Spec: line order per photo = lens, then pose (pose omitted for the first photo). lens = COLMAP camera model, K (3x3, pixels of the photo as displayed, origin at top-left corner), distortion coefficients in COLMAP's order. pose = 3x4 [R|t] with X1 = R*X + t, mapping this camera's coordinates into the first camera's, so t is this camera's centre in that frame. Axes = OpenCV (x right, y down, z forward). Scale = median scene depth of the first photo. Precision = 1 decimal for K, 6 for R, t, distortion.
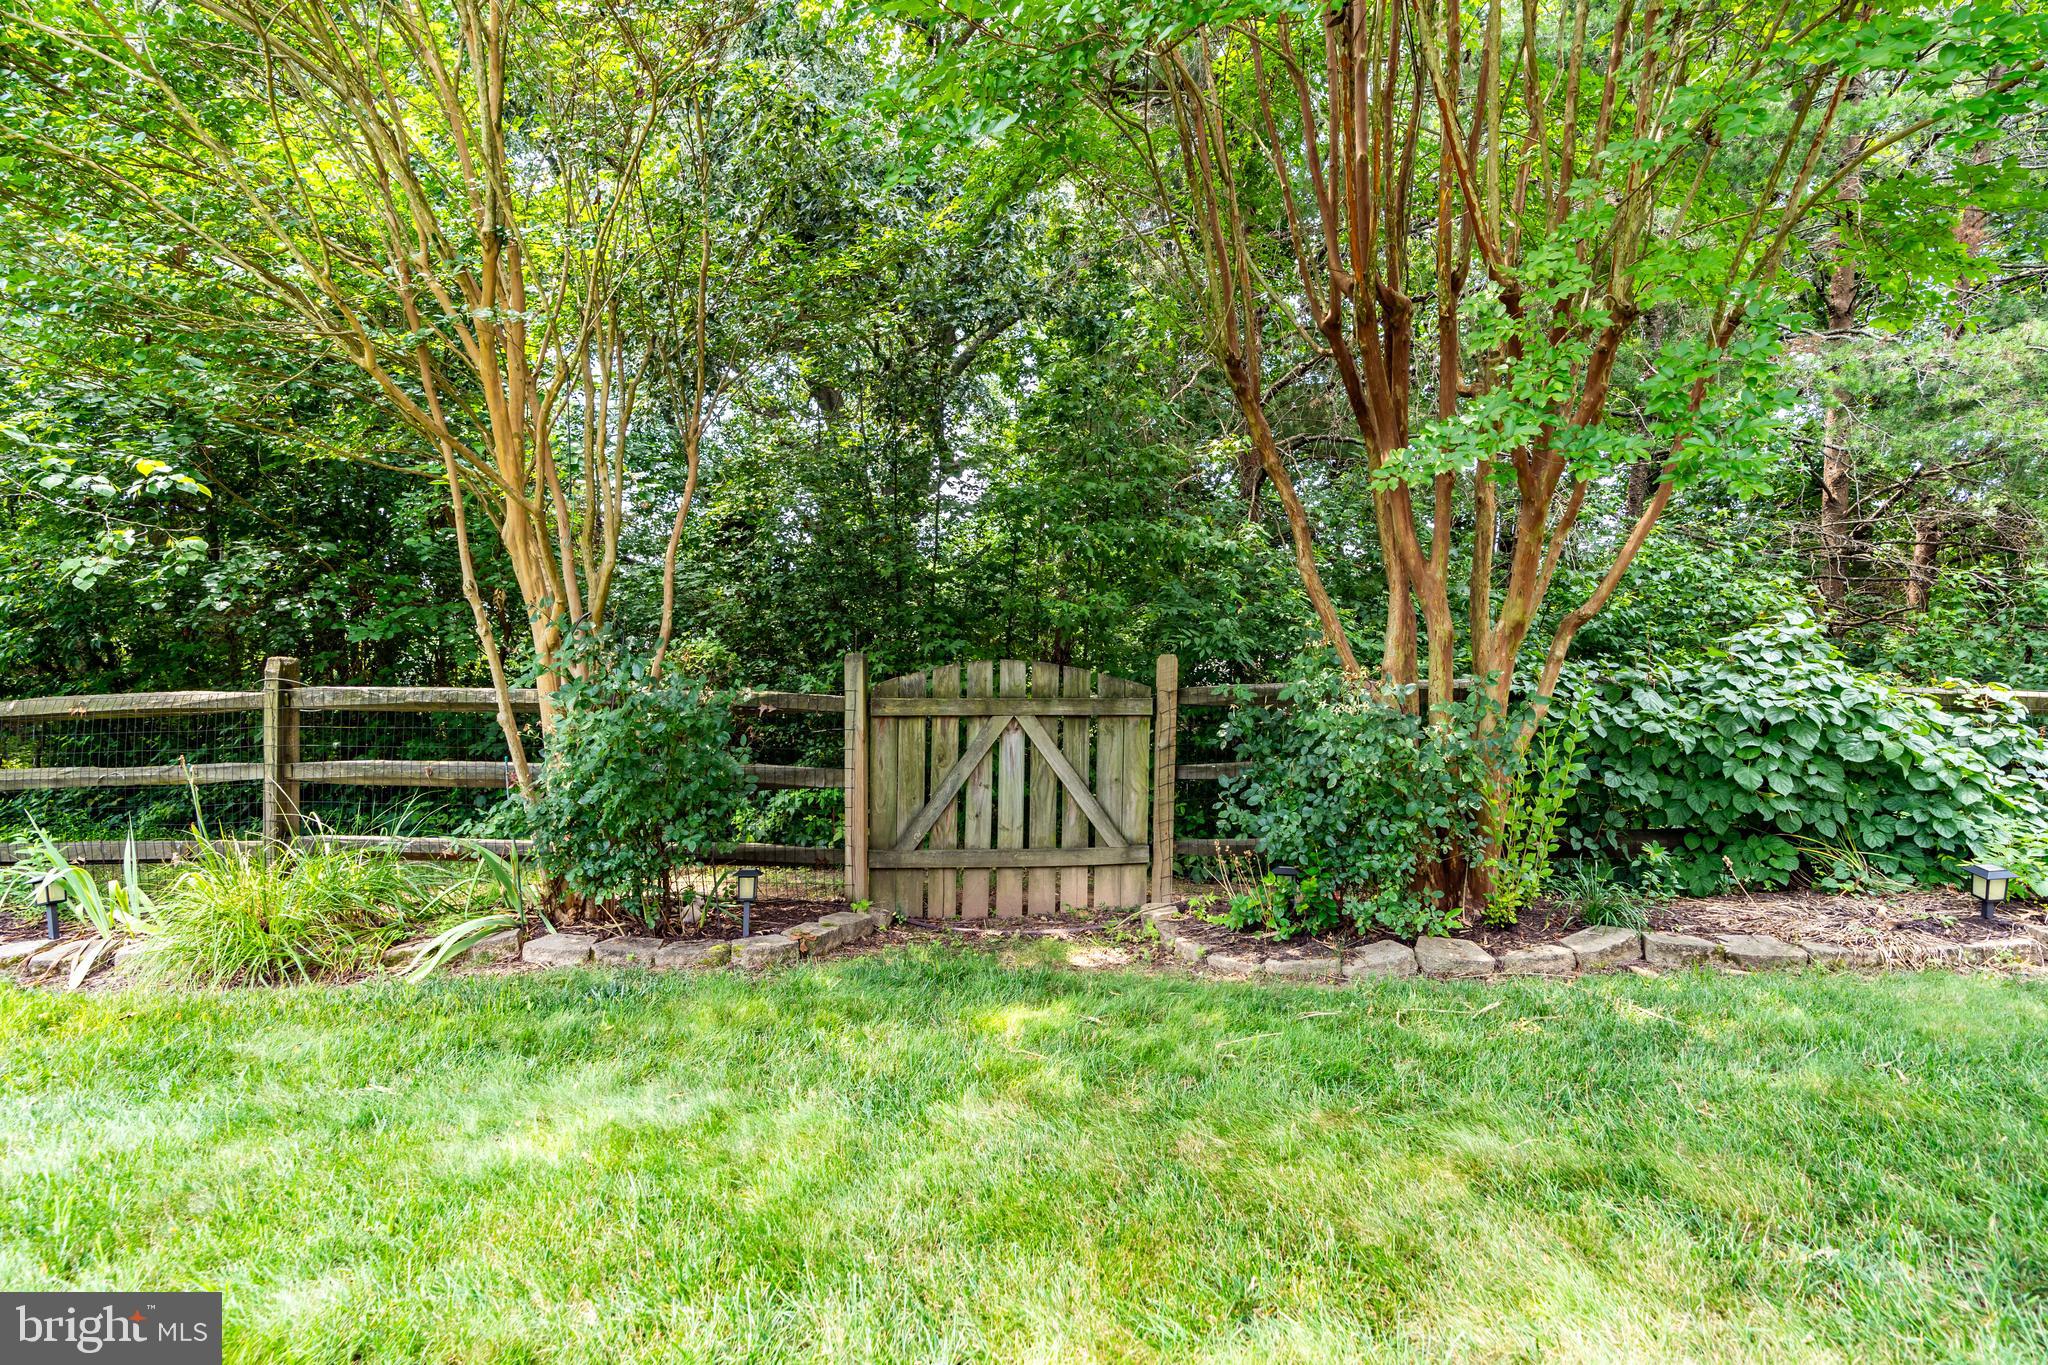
lens RADIAL K [[947.0, 0, 1041.2], [0, 947.0, 677.7], [0, 0, 1]] dist [-0.000210, 0.000448]
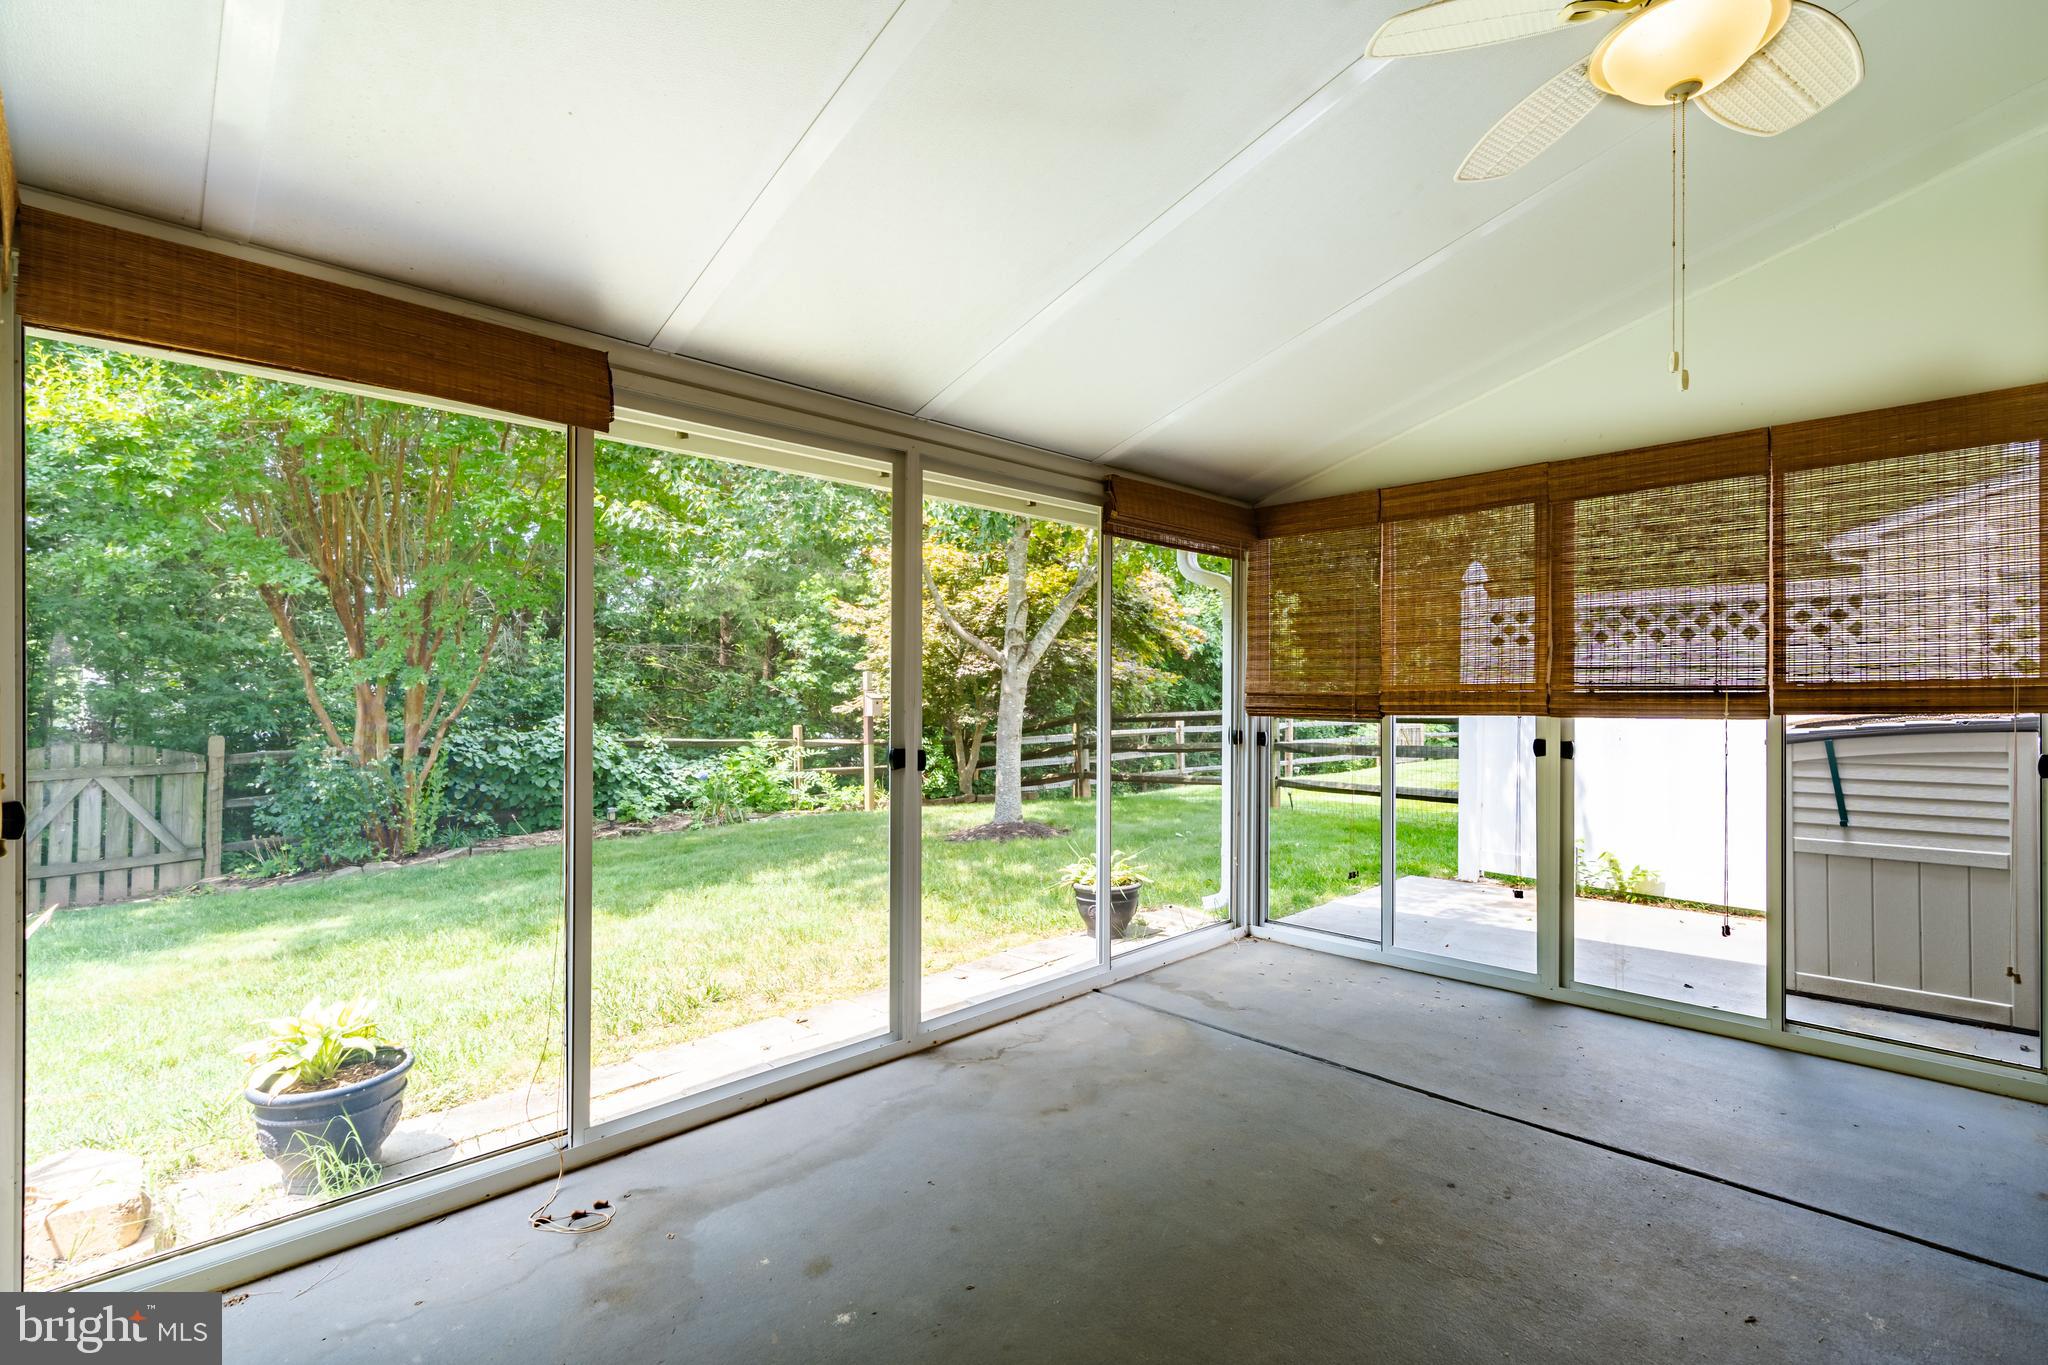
lens RADIAL K [[947.0, 0, 1041.2], [0, 947.0, 677.7], [0, 0, 1]] dist [-0.000210, 0.000448]
pose [[0.640565, 0.008834, 0.767853, -0.238630], [0.007204, 0.999821, -0.017512, -0.092492], [-0.767870, 0.016749, 0.640387, -1.300380]]
